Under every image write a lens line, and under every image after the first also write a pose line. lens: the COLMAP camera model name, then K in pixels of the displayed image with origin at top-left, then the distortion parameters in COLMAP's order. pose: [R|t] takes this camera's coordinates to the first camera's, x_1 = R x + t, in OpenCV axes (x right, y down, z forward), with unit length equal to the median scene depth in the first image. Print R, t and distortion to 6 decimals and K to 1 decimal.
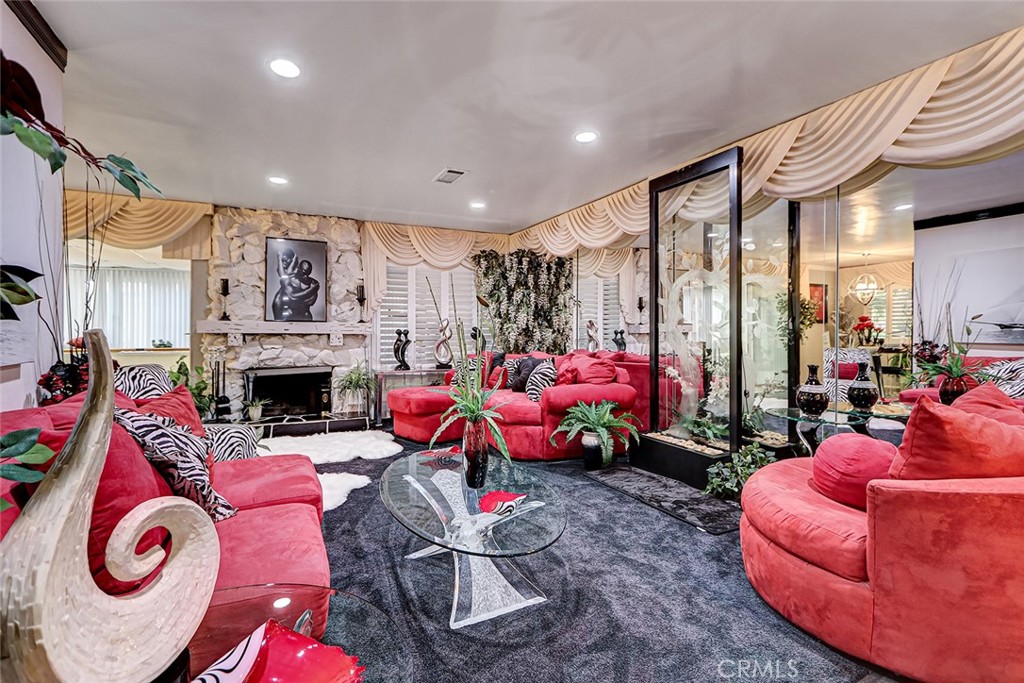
lens RADIAL K [[467.1, 0, 513.5], [0, 467.1, 336.0], [0, 0, 1]] dist [0.002605, 0.000333]
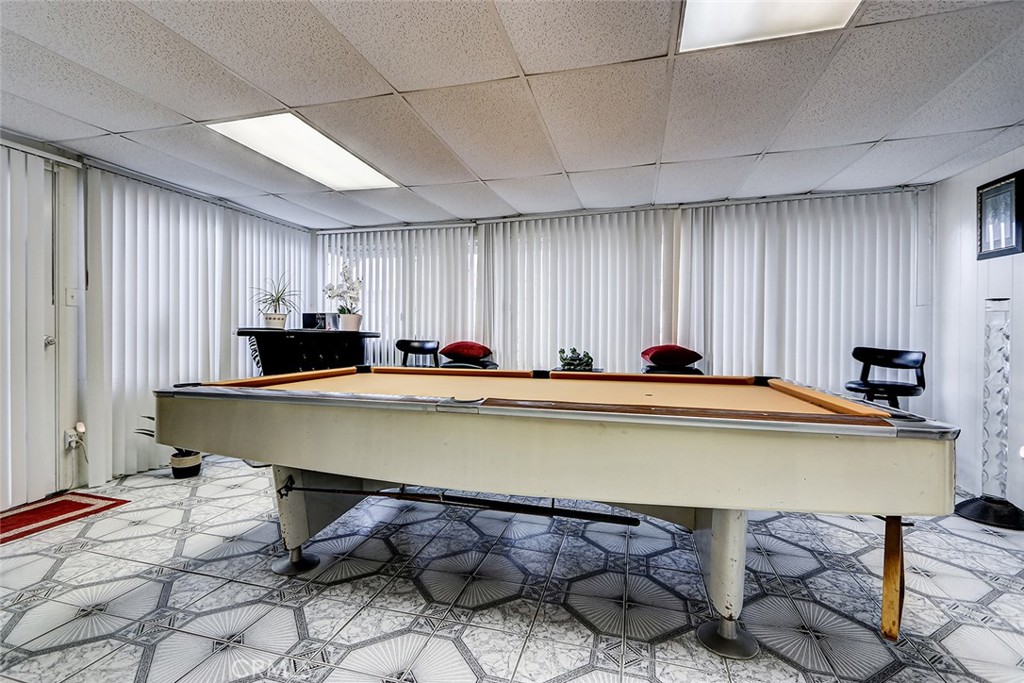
lens RADIAL K [[467.1, 0, 514.7], [0, 467.1, 334.3], [0, 0, 1]] dist [0.002605, 0.000333]
pose [[0.751631, 0.007438, -0.659542, -0.477051], [-0.004302, 0.999970, 0.006374, -0.010435], [0.659570, -0.001954, 0.751641, 0.590578]]
